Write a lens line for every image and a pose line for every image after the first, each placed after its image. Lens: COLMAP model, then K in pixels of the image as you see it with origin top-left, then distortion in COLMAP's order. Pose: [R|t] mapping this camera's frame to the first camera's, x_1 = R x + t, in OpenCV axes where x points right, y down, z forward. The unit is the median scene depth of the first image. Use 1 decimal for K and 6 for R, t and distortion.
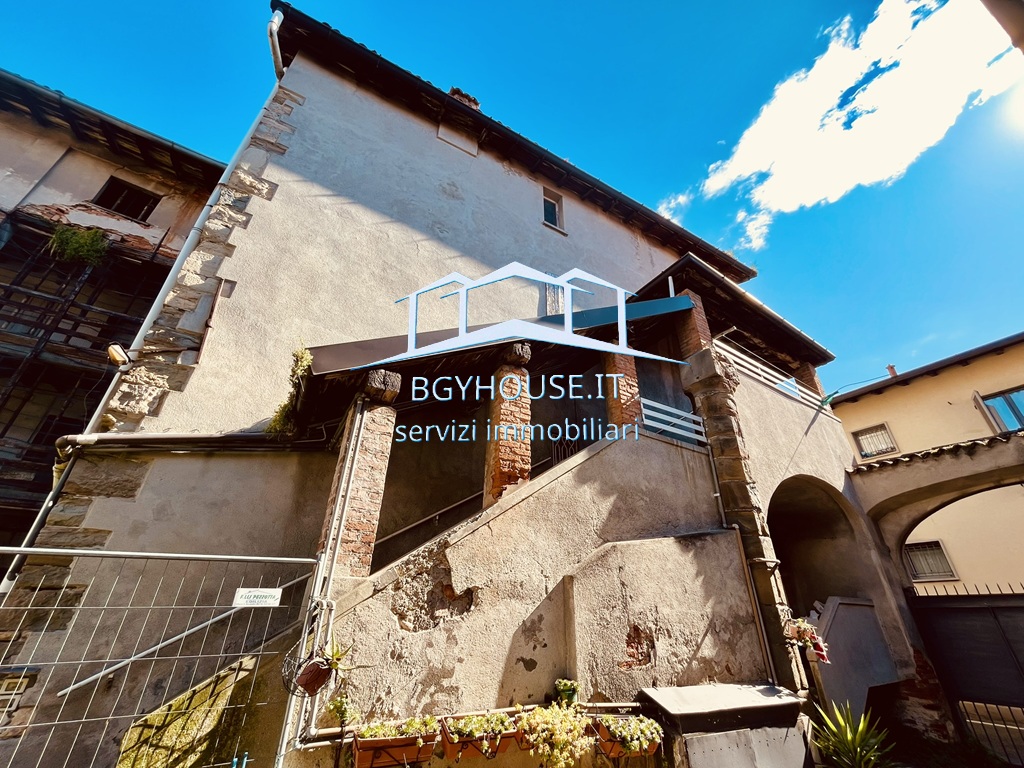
lens RADIAL K [[415.0, 0, 514.4], [0, 415.0, 385.9], [0, 0, 1]] dist [-0.003040, 0.000063]
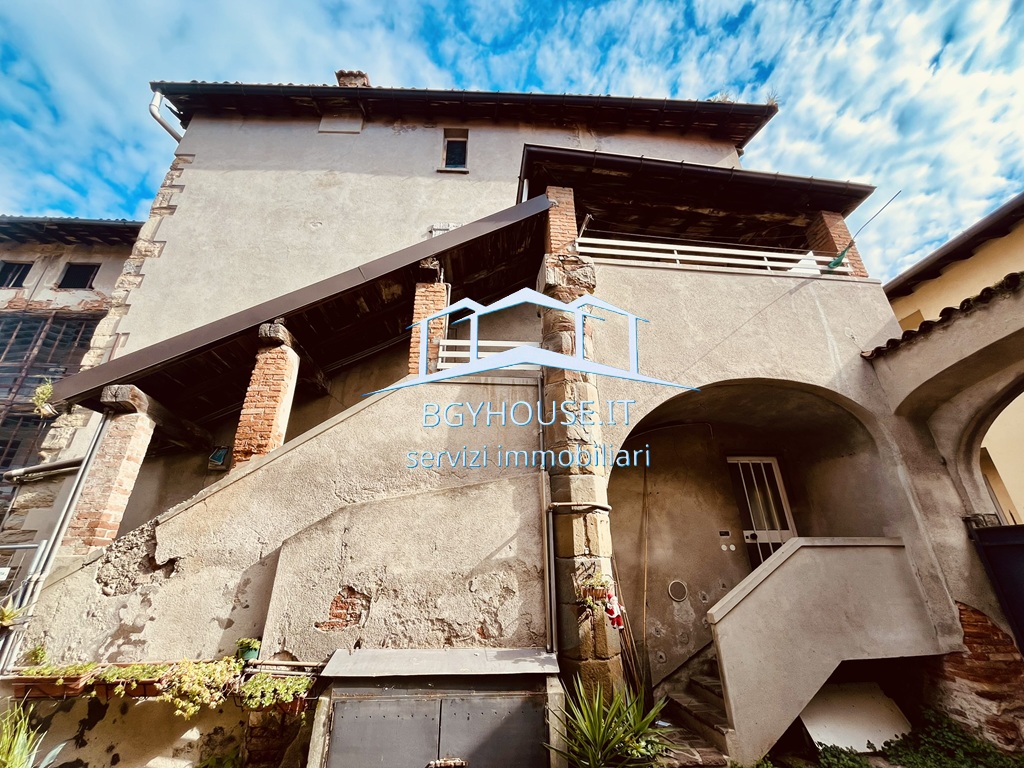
lens RADIAL K [[415.0, 0, 514.4], [0, 415.0, 385.9], [0, 0, 1]] dist [-0.003040, 0.000063]
pose [[0.895845, -0.203295, -0.395135, 1.063761], [0.239040, 0.970063, 0.042856, 0.169151], [0.374594, -0.132845, 0.917623, 0.308700]]
